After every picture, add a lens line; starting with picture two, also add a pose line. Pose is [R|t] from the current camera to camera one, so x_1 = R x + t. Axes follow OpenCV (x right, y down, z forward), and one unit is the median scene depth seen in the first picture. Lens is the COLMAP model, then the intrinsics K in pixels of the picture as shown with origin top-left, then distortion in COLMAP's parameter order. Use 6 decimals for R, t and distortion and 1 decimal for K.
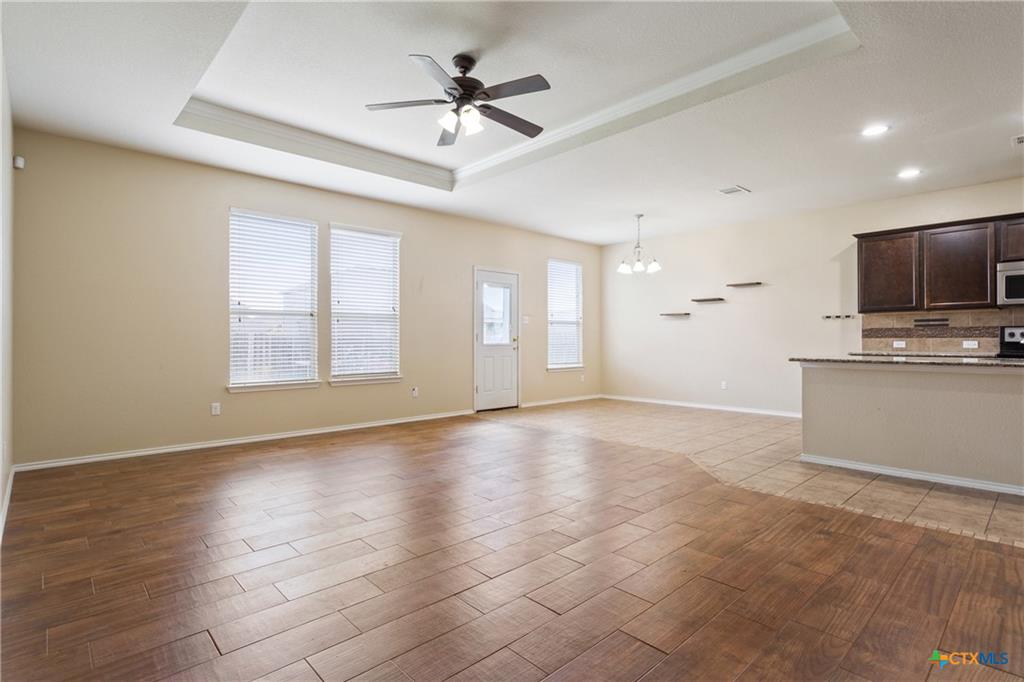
lens RADIAL K [[515.5, 0, 518.7], [0, 515.5, 347.8], [0, 0, 1]] dist [-0.012467, 0.002616]
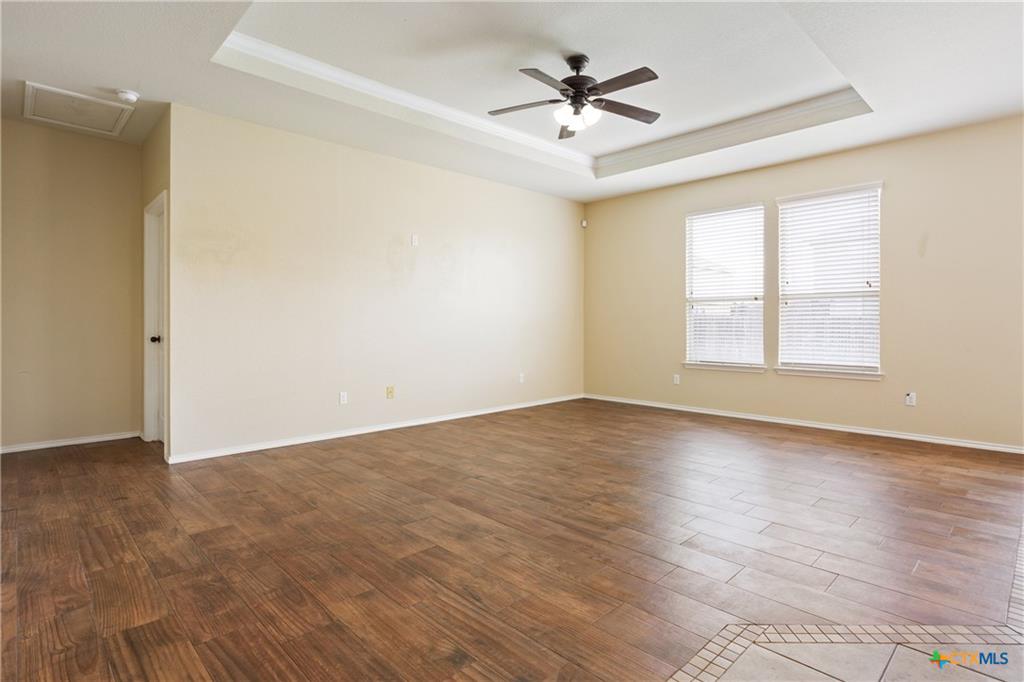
lens RADIAL K [[515.5, 0, 507.7], [0, 515.5, 336.5], [0, 0, 1]] dist [-0.012467, 0.002616]
pose [[0.000884, 0.025418, -0.999677, 0.597954], [-0.014581, 0.999571, 0.025403, -0.010322], [0.999893, 0.014554, 0.001255, 0.536208]]
